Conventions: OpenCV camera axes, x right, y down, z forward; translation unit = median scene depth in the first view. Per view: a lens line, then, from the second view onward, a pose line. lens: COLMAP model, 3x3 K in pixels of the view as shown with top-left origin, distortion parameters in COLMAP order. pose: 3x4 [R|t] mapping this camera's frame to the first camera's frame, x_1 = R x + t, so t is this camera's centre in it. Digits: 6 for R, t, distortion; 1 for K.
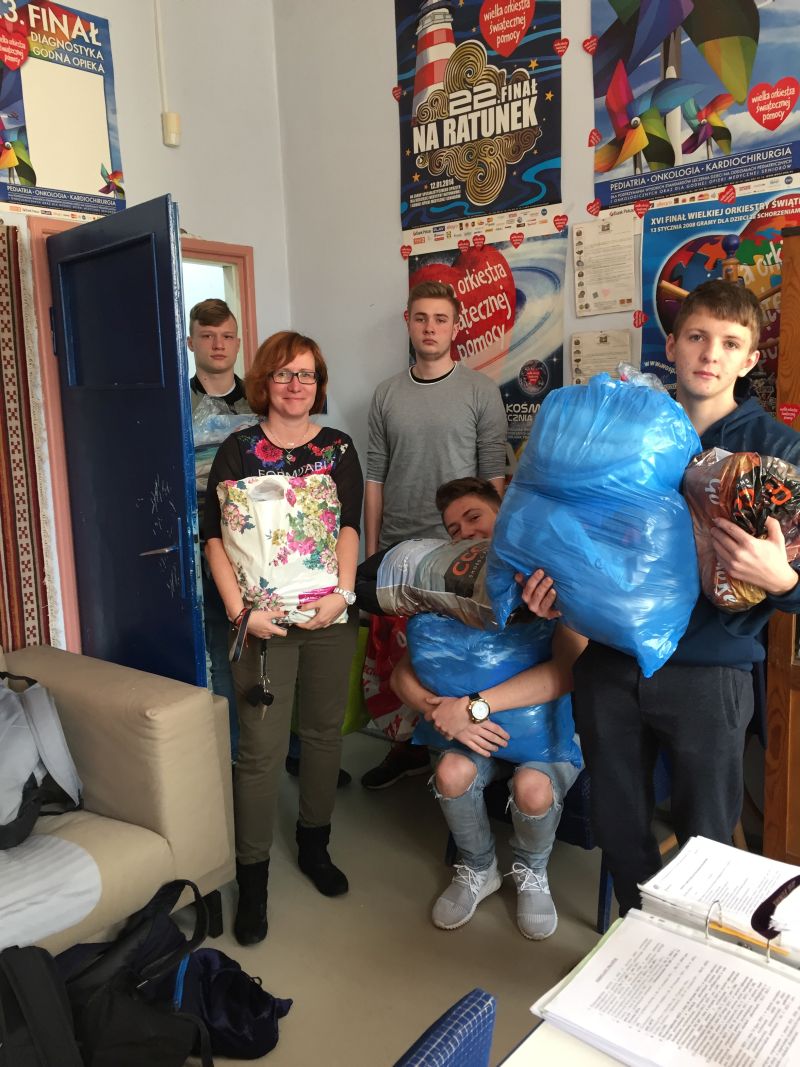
lens RADIAL K [[915.0, 0, 408.1], [0, 915.0, 535.6], [0, 0, 1]] dist [0.113594, -0.152953]
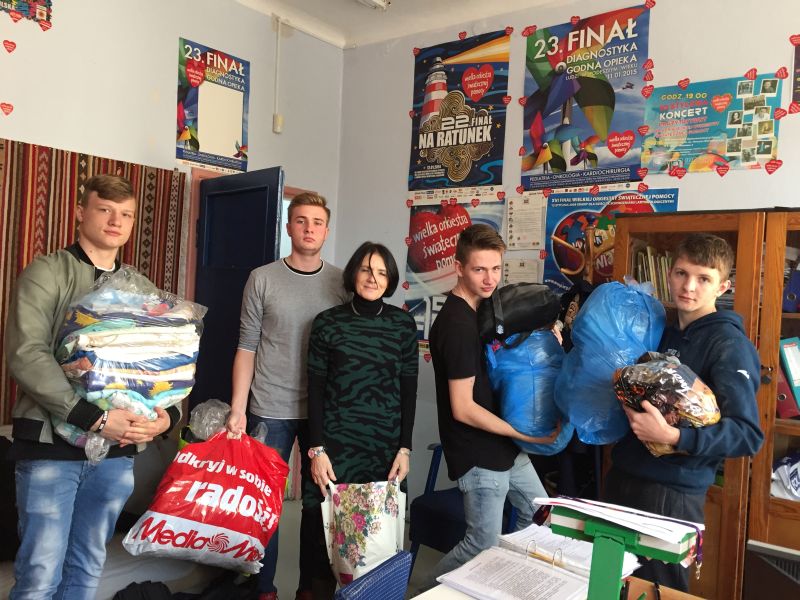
lens RADIAL K [[686.0, 0, 400.0], [0, 686.0, 300.0], [0, 0, 1]] dist [0.113594, -0.152953]
pose [[0.996513, 0.083079, -0.007663, 0.004871], [-0.083329, 0.986524, -0.140808, 0.046377], [-0.004139, 0.140955, 0.990007, -0.230478]]
